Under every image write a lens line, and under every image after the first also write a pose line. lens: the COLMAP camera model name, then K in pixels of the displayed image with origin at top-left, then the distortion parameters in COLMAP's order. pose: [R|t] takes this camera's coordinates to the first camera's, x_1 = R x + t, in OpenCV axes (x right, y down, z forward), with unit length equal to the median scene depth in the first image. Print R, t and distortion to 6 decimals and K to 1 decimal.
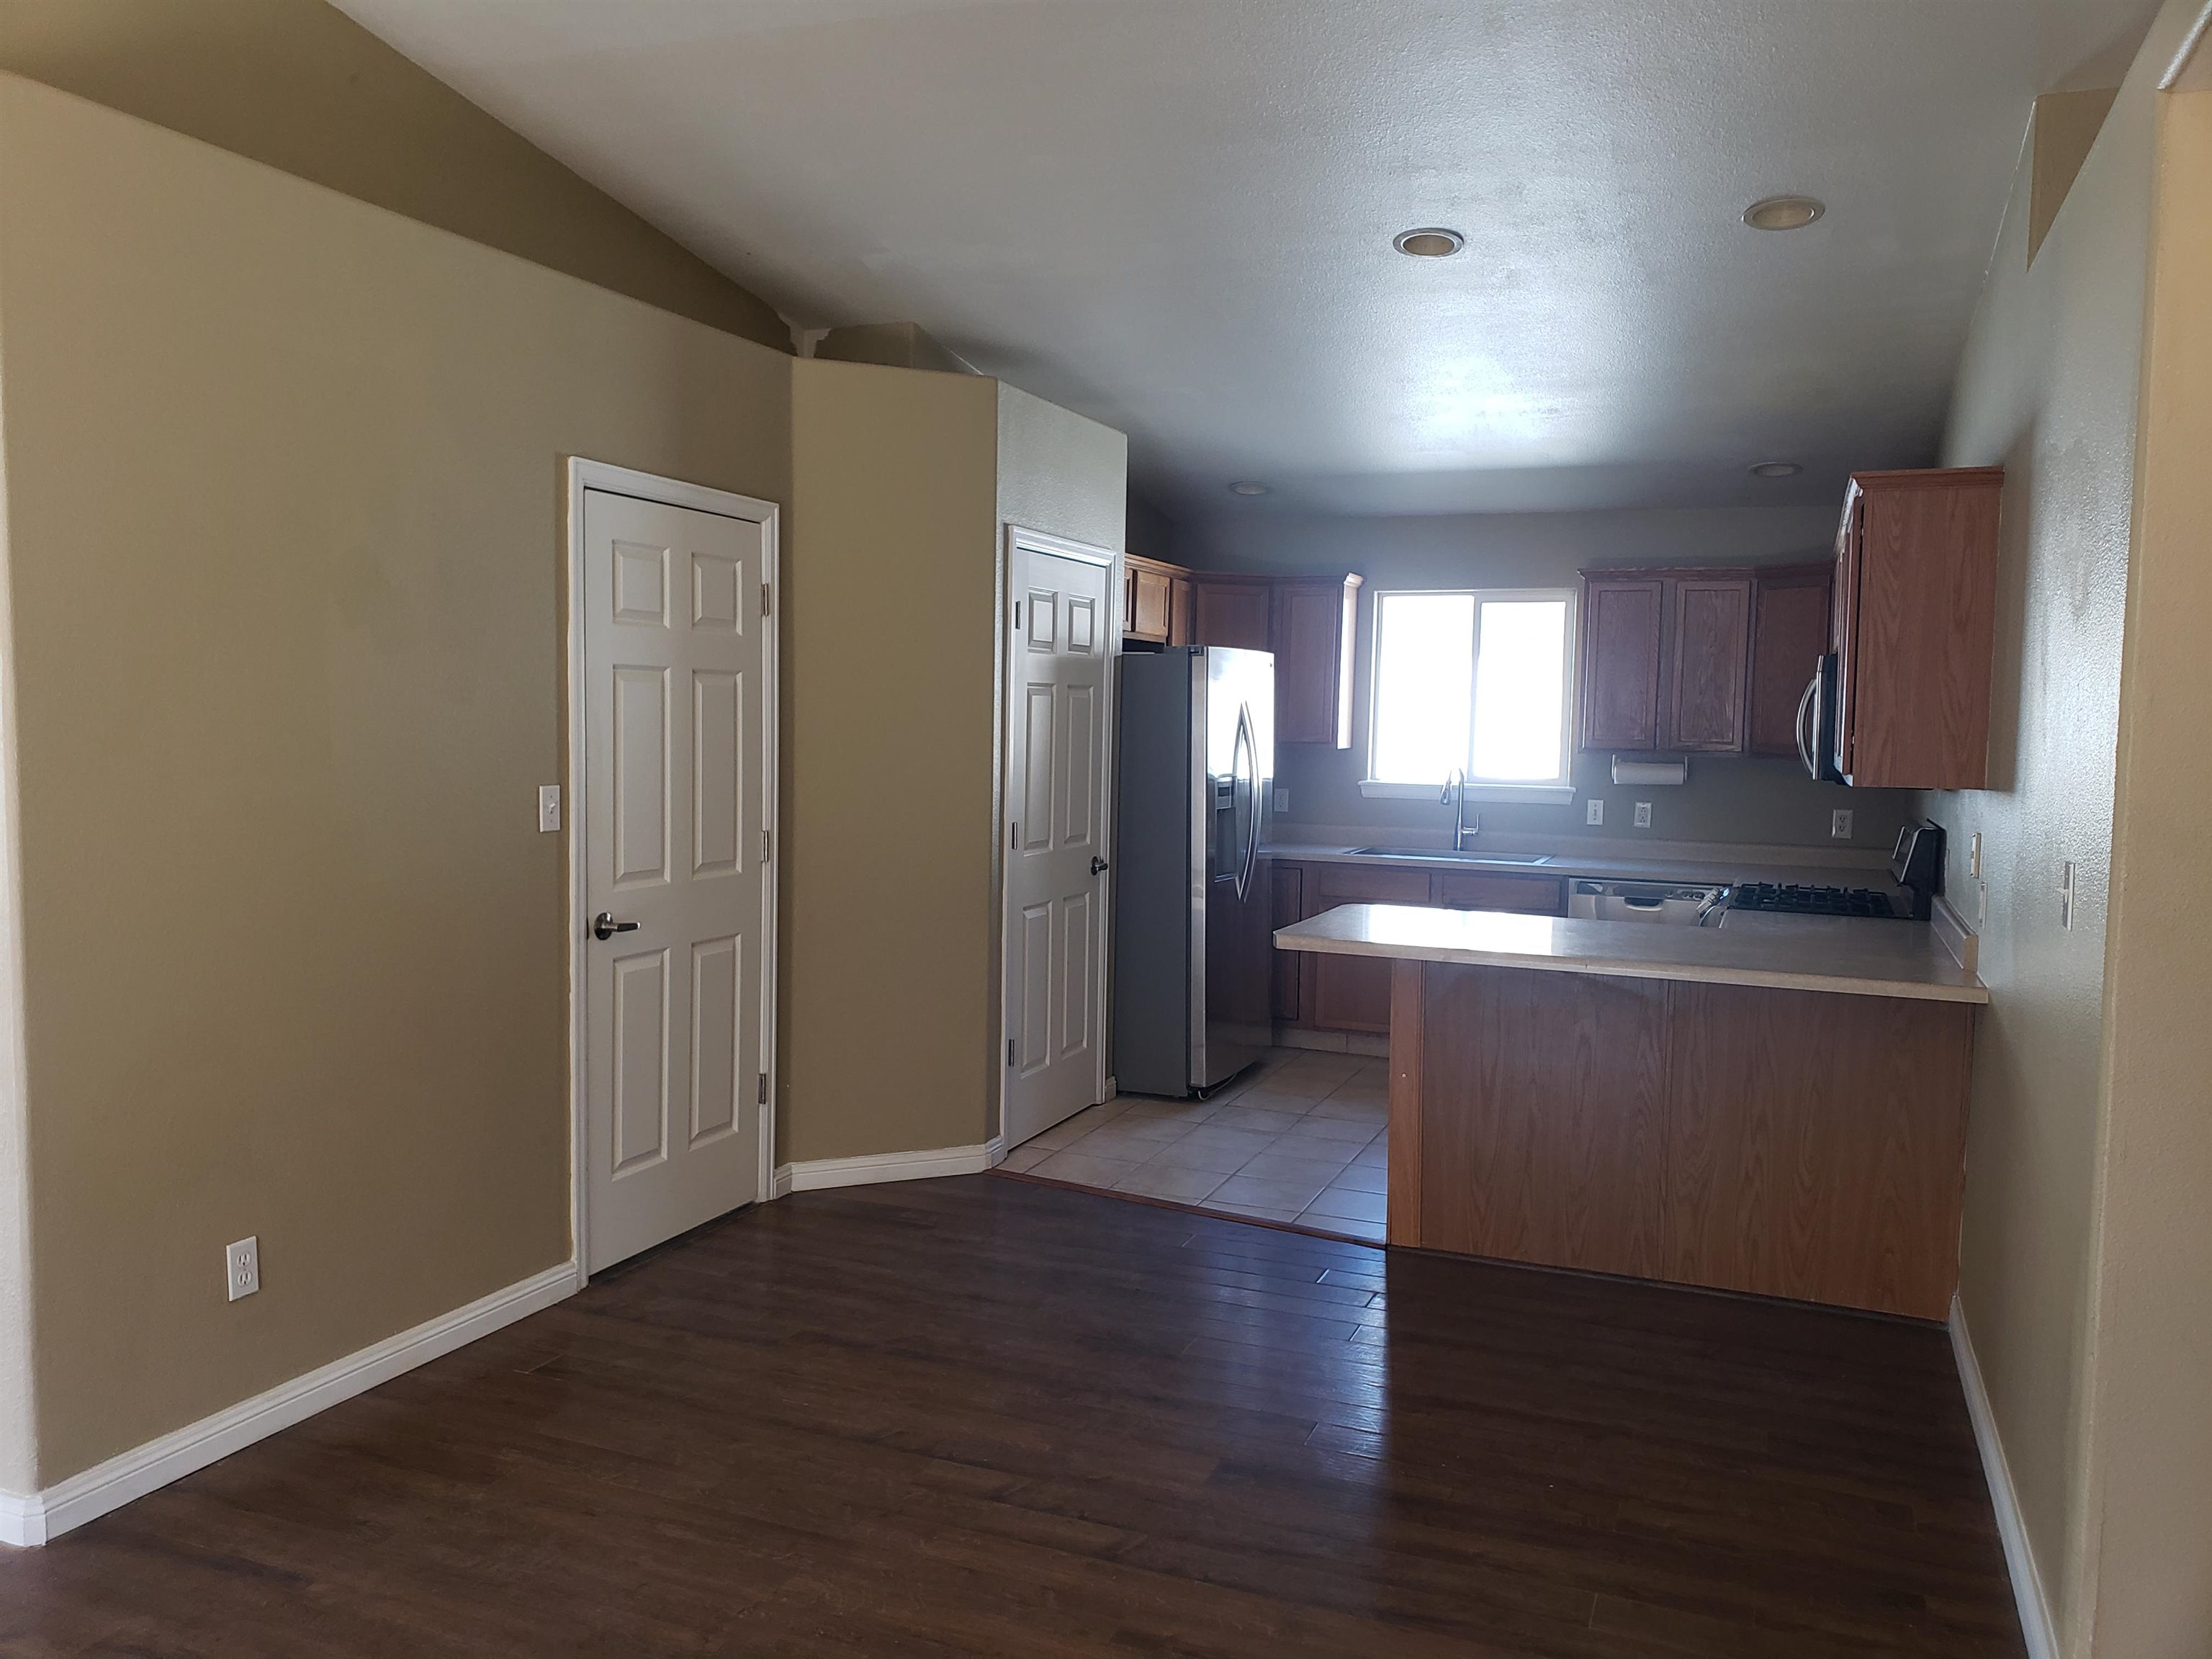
lens RADIAL K [[1656.9, 0, 1106.0], [0, 1656.9, 829.5], [0, 0, 1]] dist [0.097909, 0.000803]
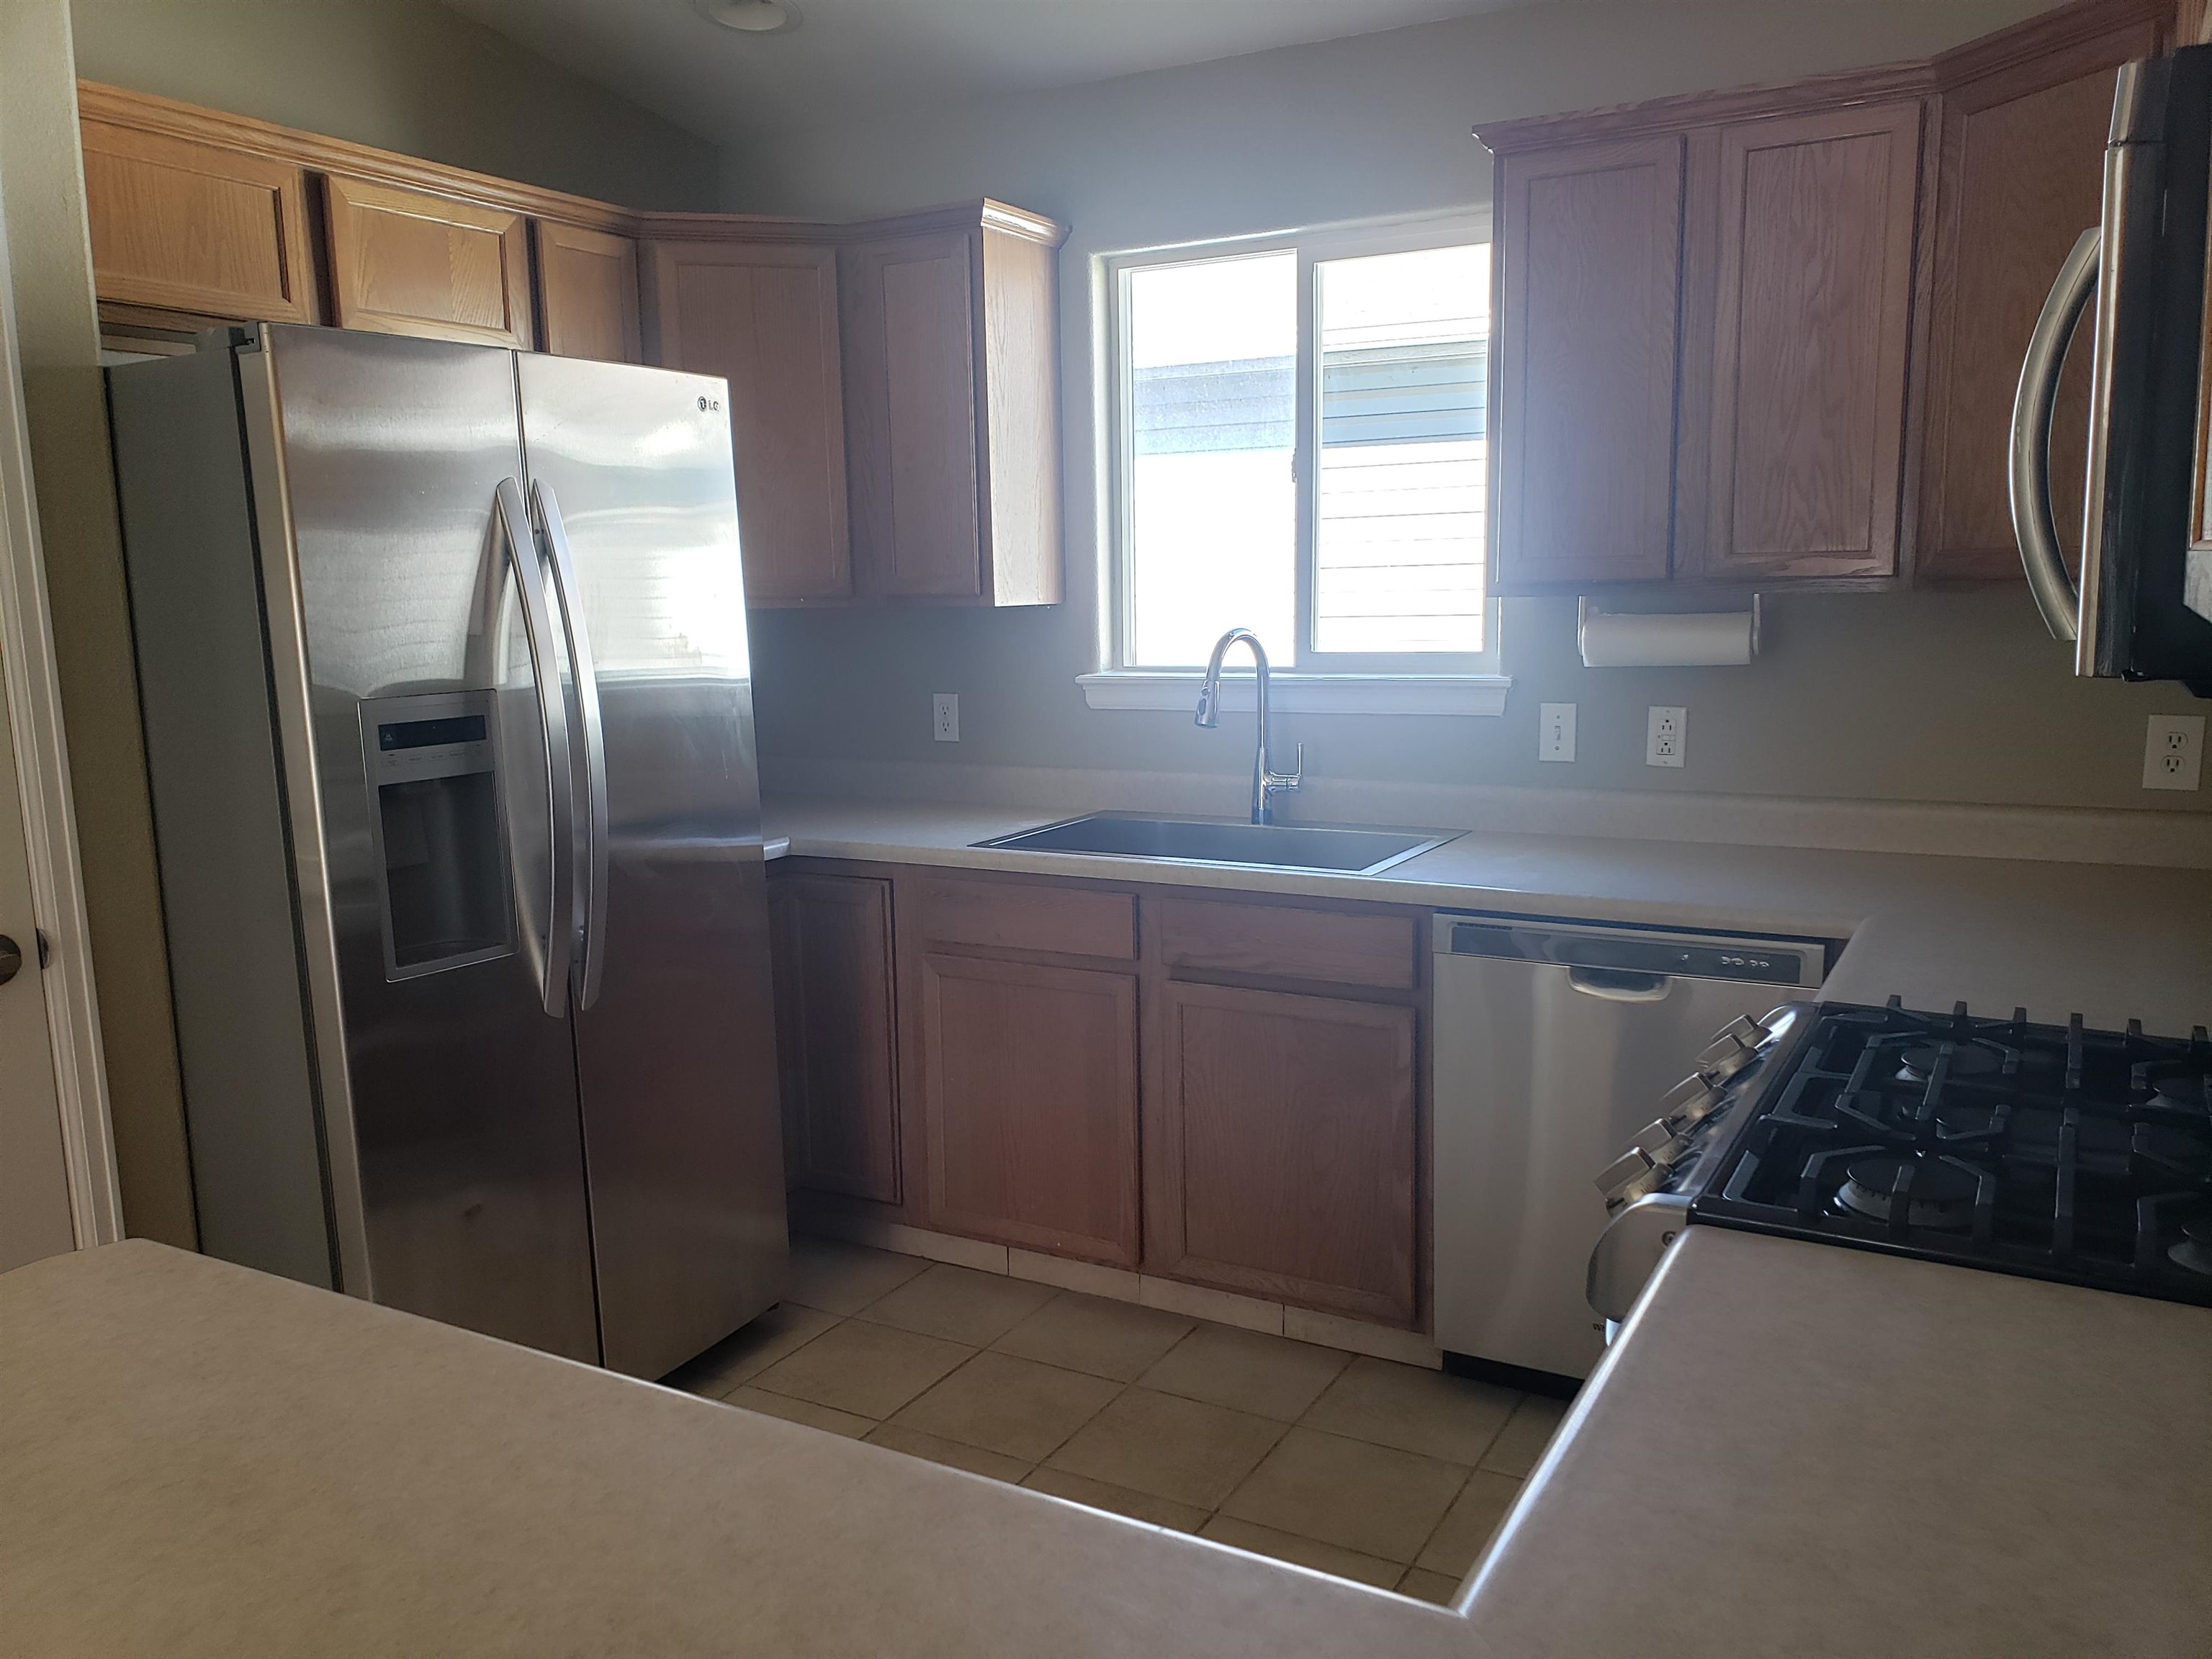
lens RADIAL K [[1743.0, 0, 1106.0], [0, 1743.0, 829.5], [0, 0, 1]] dist [0.085862, 0.004836]
pose [[0.992849, -0.021862, -0.117356, 0.239205], [0.030595, 0.996853, 0.073136, -0.022875], [0.115388, -0.076203, 0.990393, 0.557643]]
